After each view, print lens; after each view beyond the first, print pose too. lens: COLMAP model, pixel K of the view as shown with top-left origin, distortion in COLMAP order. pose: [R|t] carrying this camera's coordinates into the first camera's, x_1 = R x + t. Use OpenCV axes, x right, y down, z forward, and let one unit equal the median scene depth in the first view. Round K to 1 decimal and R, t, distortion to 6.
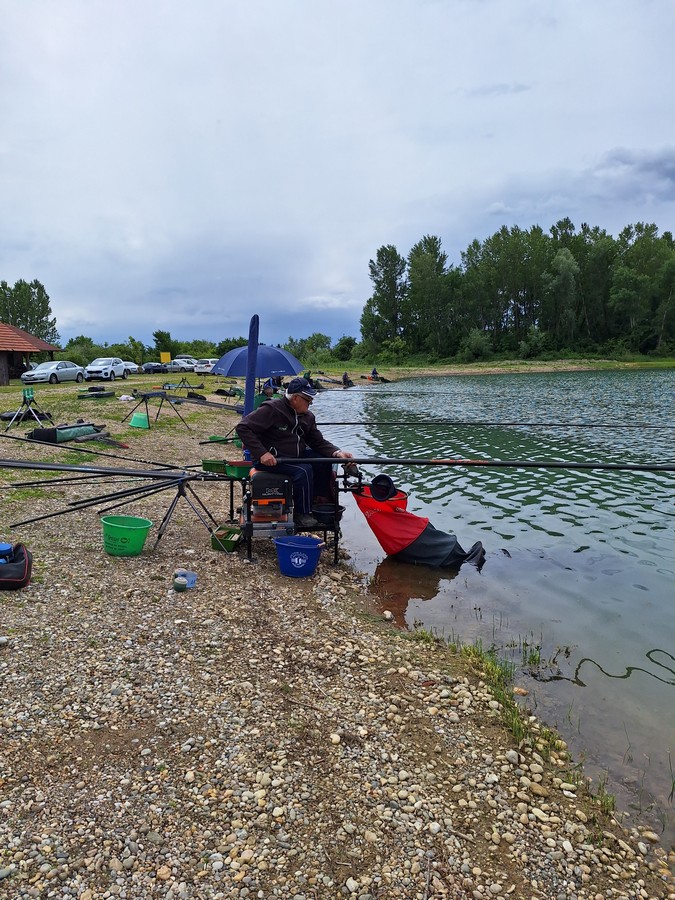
lens RADIAL K [[640.0, 0, 333.0], [0, 640.0, 459.1], [0, 0, 1]] dist [0.079609, -0.062017]
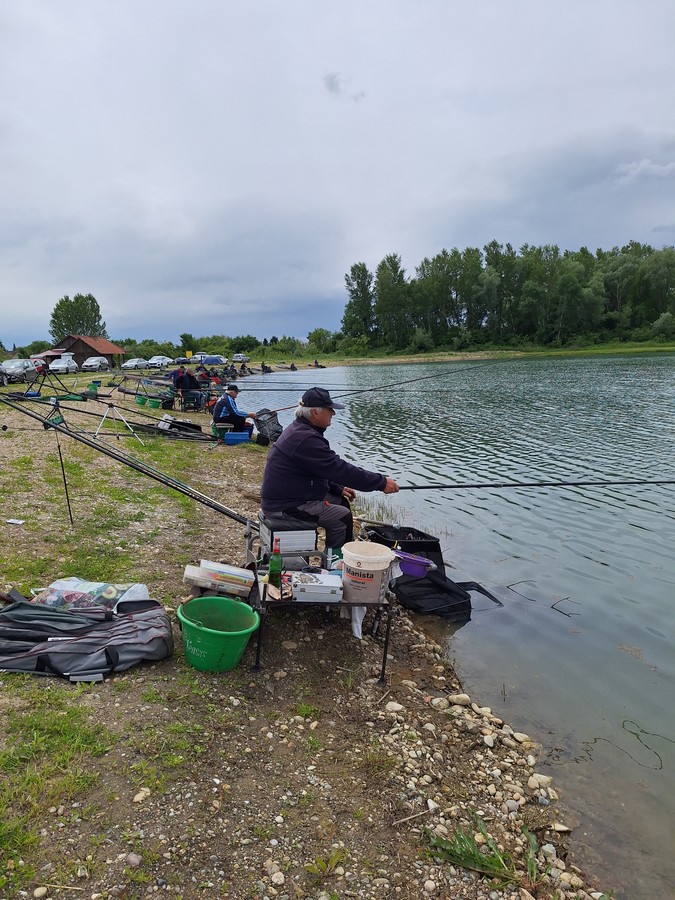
lens RADIAL K [[640.0, 0, 336.6], [0, 640.0, 452.6], [0, 0, 1]] dist [0.079609, -0.062017]
pose [[0.999574, -0.007037, -0.028336, 0.079546], [0.007228, 0.999952, 0.006640, 0.041613], [0.028288, -0.006842, 0.999576, -0.311993]]
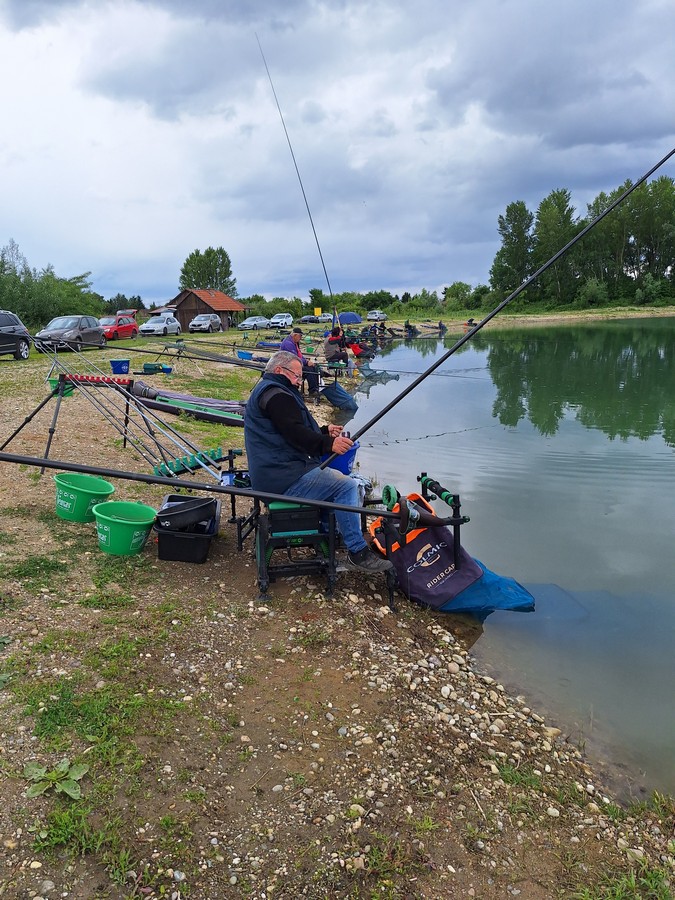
lens RADIAL K [[640.0, 0, 325.2], [0, 640.0, 450.7], [0, 0, 1]] dist [0.079609, -0.062017]
pose [[0.970845, 0.040045, -0.236339, 0.049997], [-0.024284, 0.997305, 0.069229, 0.024219], [0.238474, -0.061471, 0.969201, -0.188466]]
